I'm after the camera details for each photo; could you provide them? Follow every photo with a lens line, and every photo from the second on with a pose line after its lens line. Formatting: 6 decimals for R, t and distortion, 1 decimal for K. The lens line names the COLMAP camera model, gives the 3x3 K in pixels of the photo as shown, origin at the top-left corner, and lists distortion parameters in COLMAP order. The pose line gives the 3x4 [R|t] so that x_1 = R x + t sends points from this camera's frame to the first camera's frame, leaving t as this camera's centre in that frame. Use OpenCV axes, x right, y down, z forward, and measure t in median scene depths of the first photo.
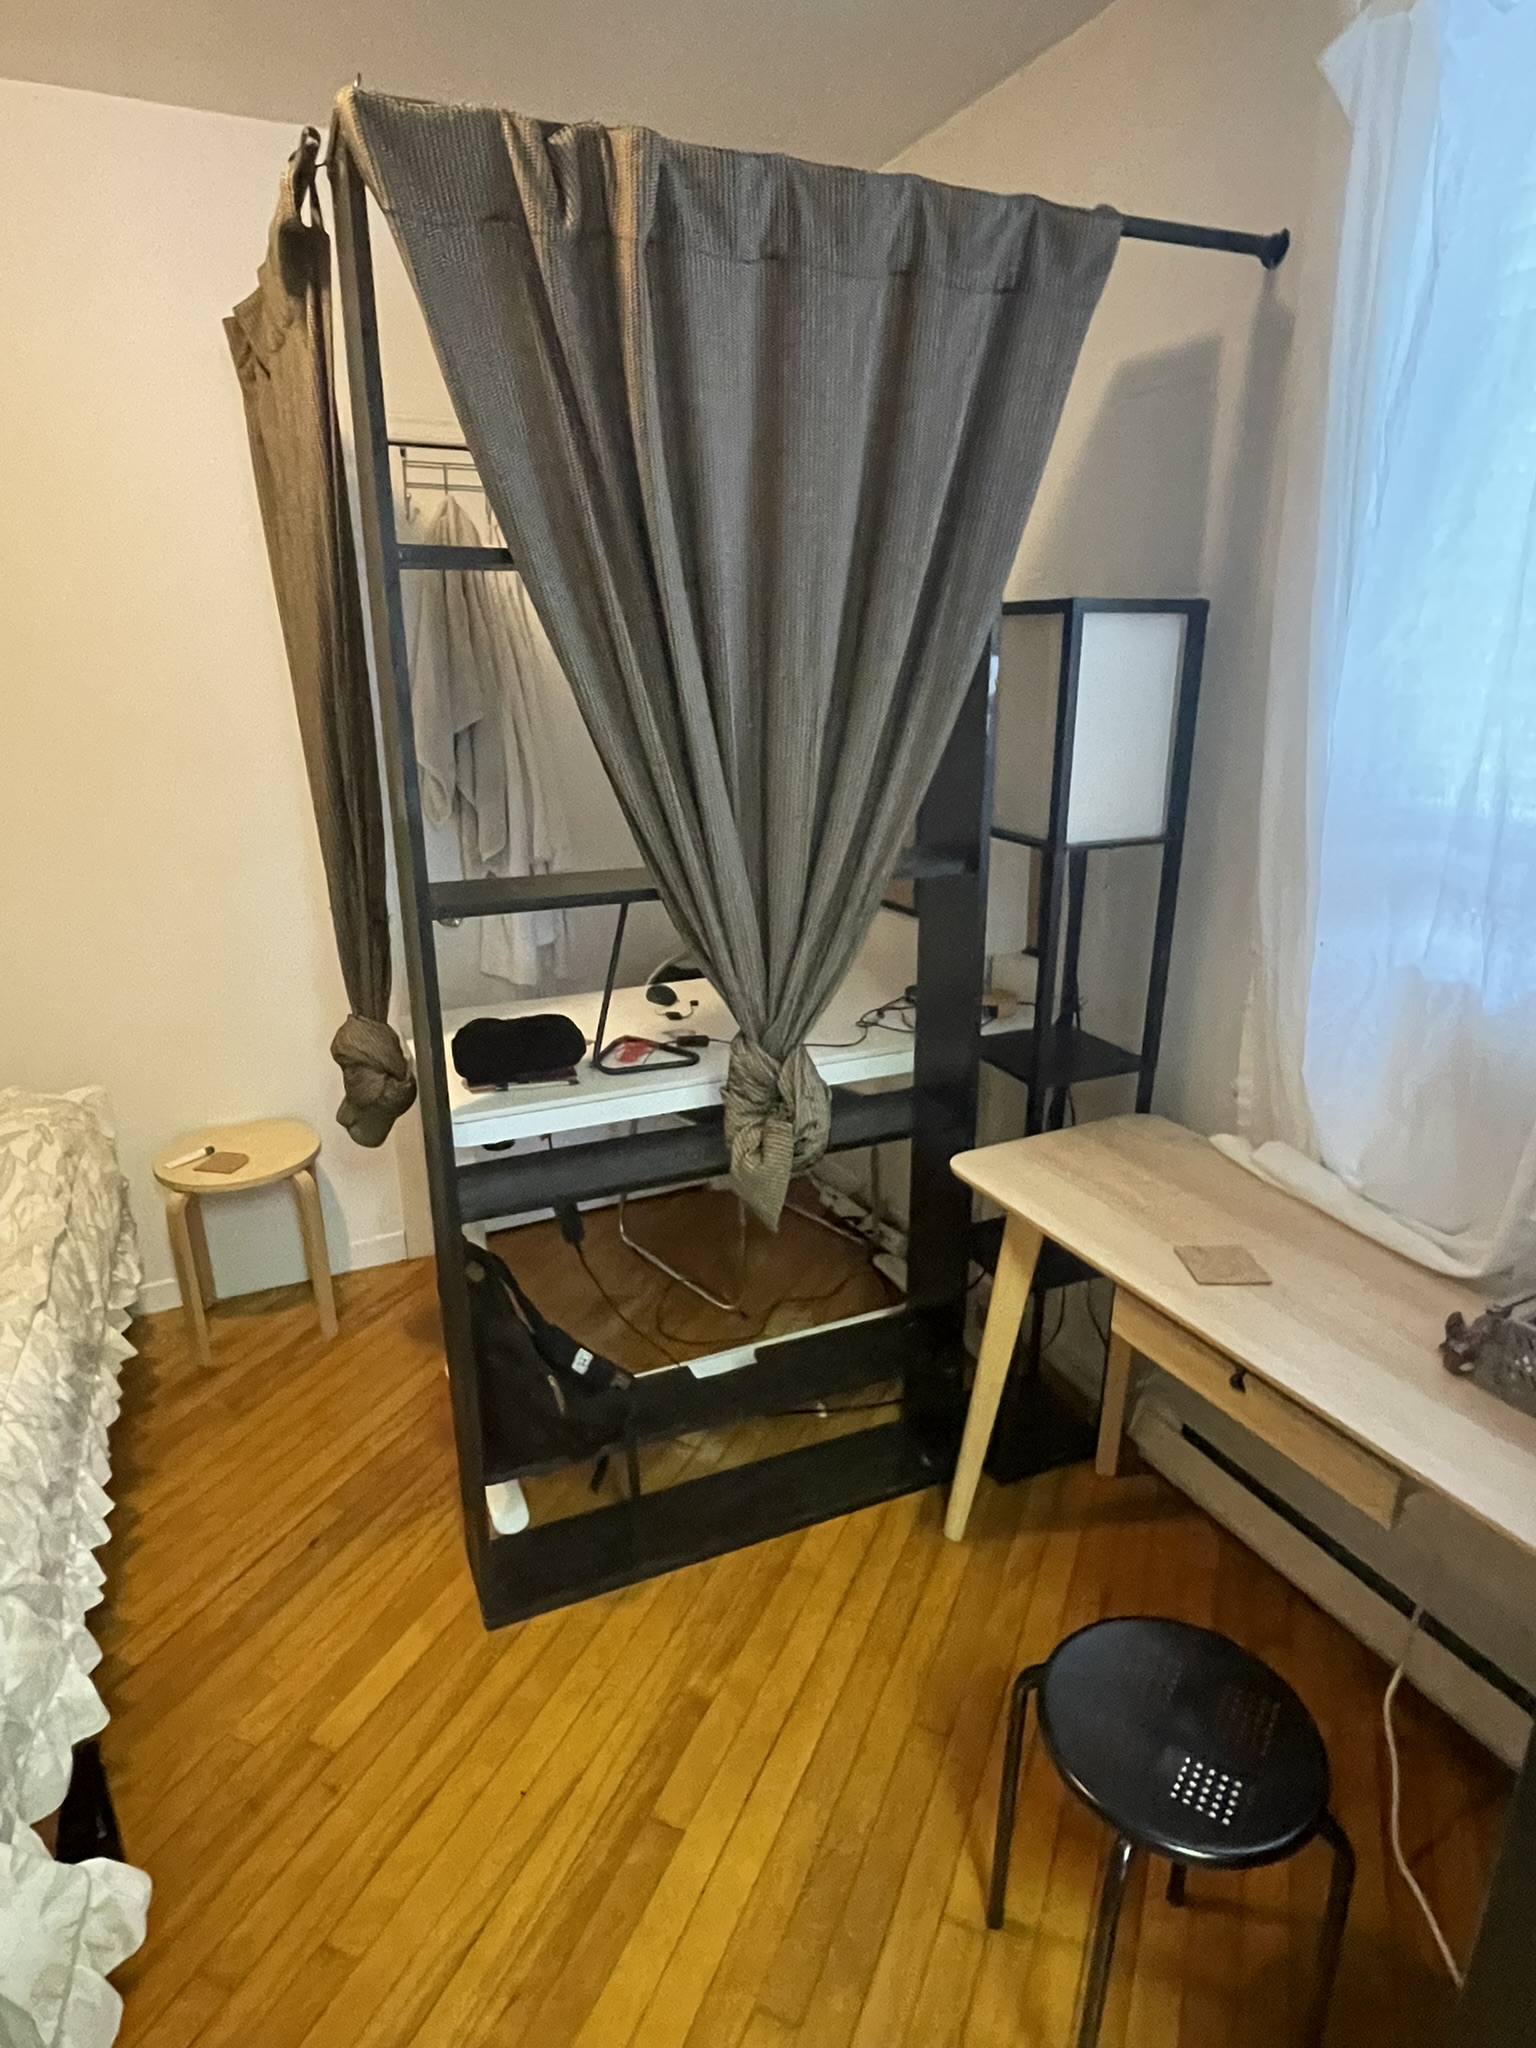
lens RADIAL K [[1165.5, 0, 768.0], [0, 1165.5, 1024.0], [0, 0, 1]] dist [0.001452, -0.000223]
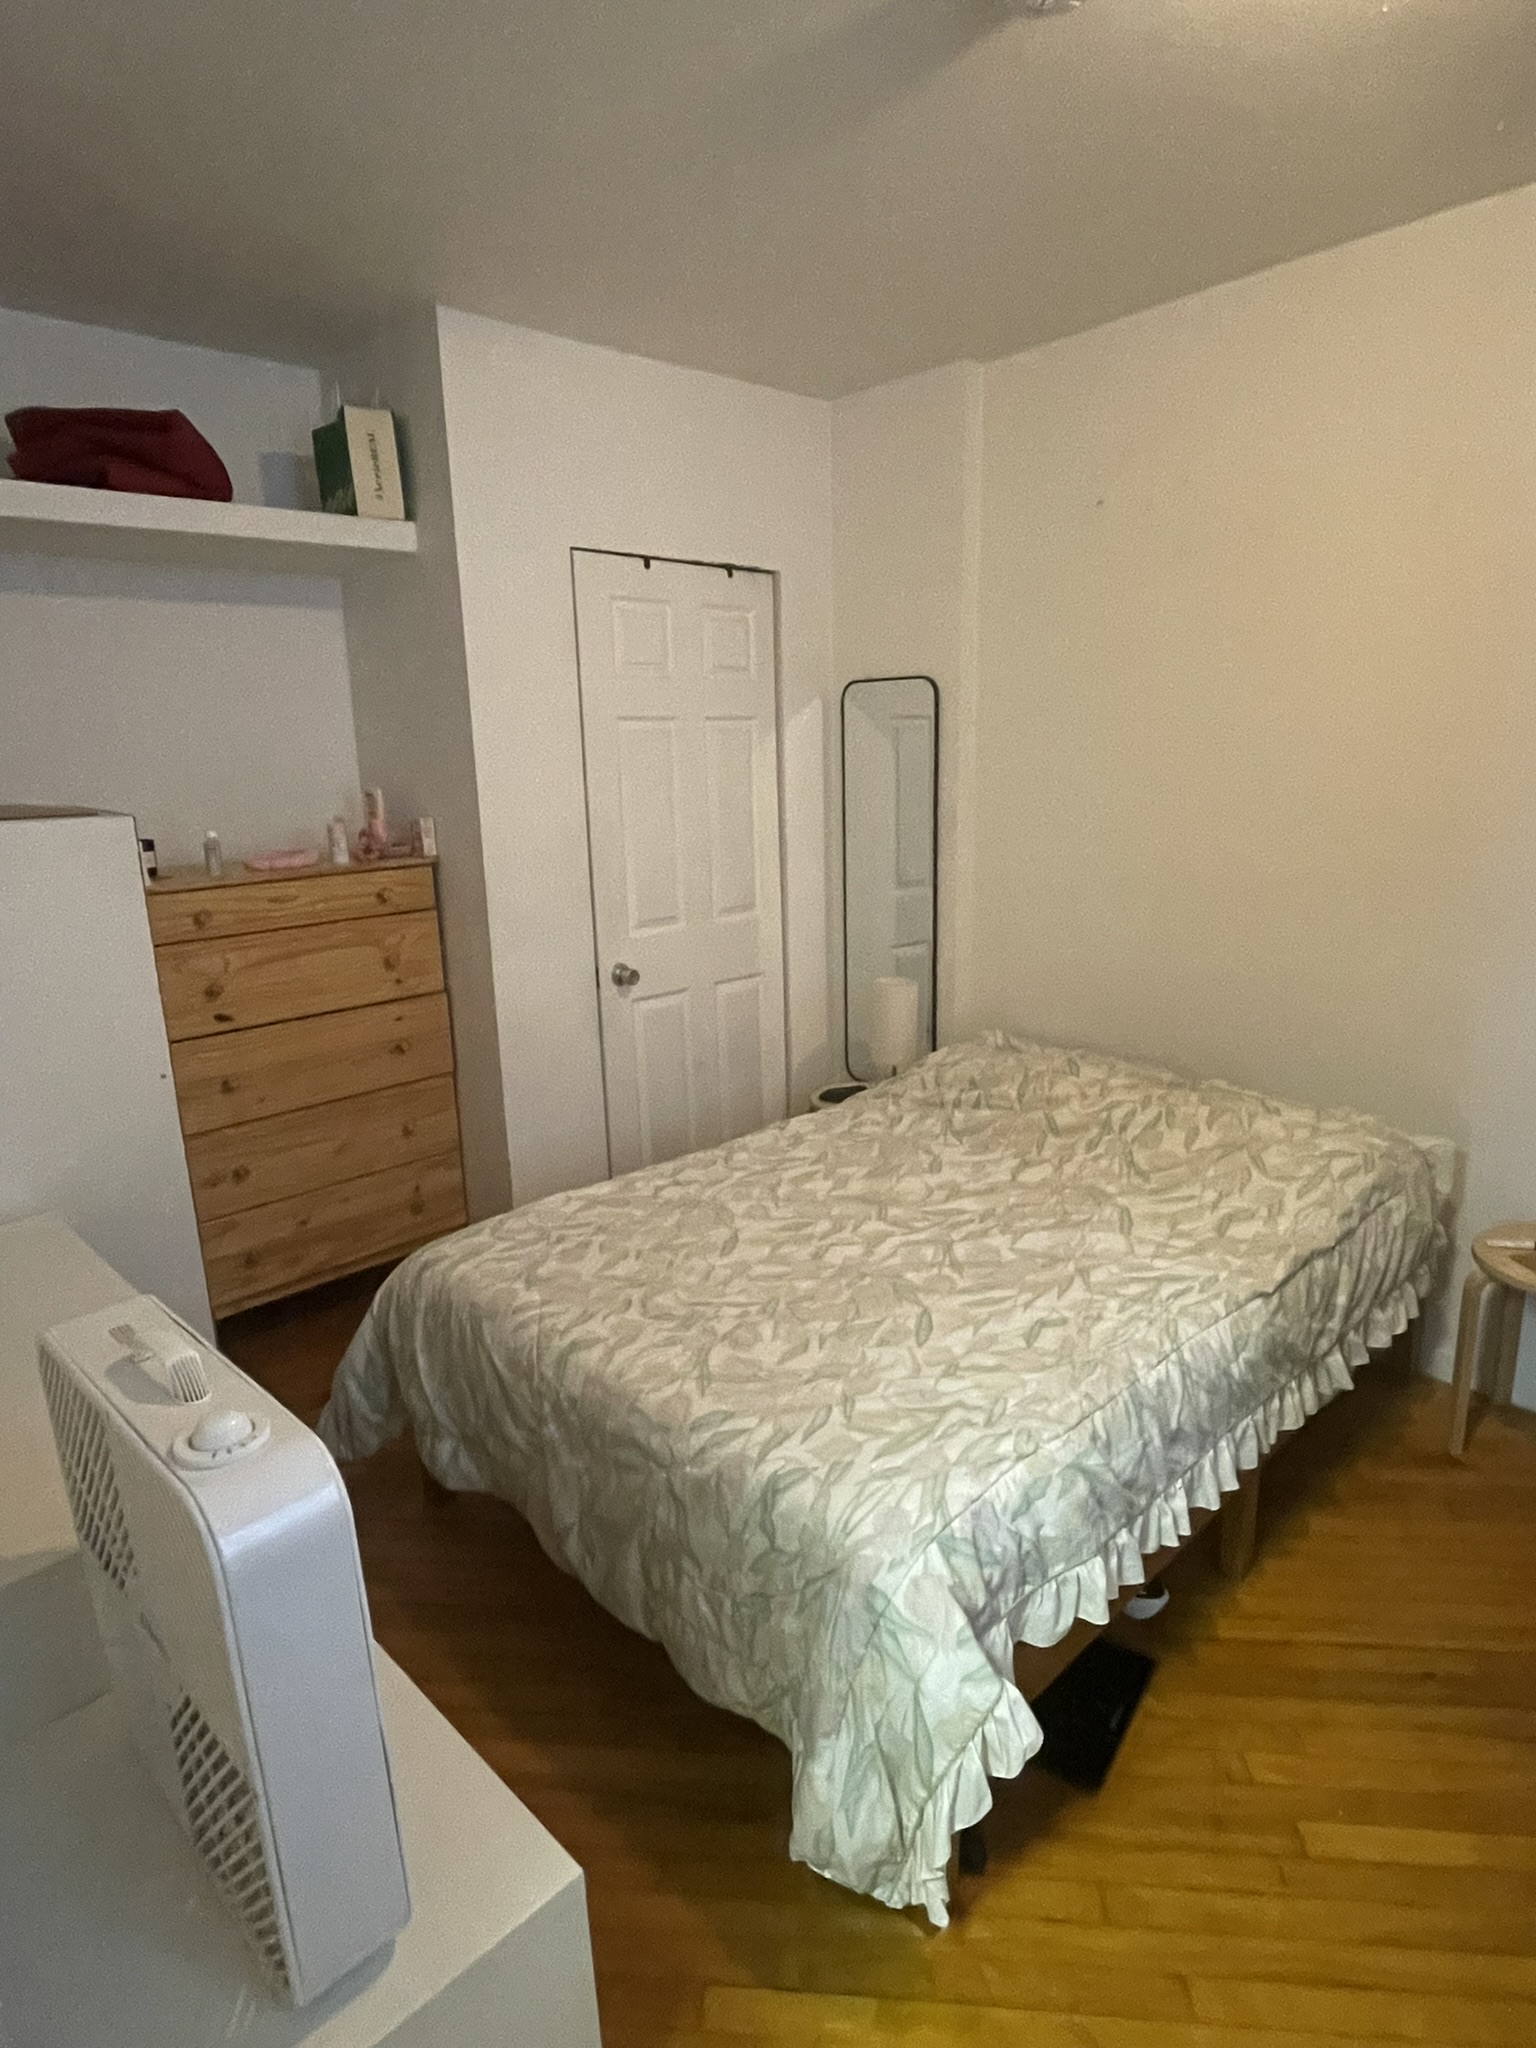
lens RADIAL K [[1165.5, 0, 768.0], [0, 1165.5, 1024.0], [0, 0, 1]] dist [0.001452, -0.000223]
pose [[0.316284, 0.227178, -0.921061, 0.212242], [-0.269194, 0.952487, 0.142491, -0.040455], [0.909670, 0.202876, 0.362411, 0.116658]]
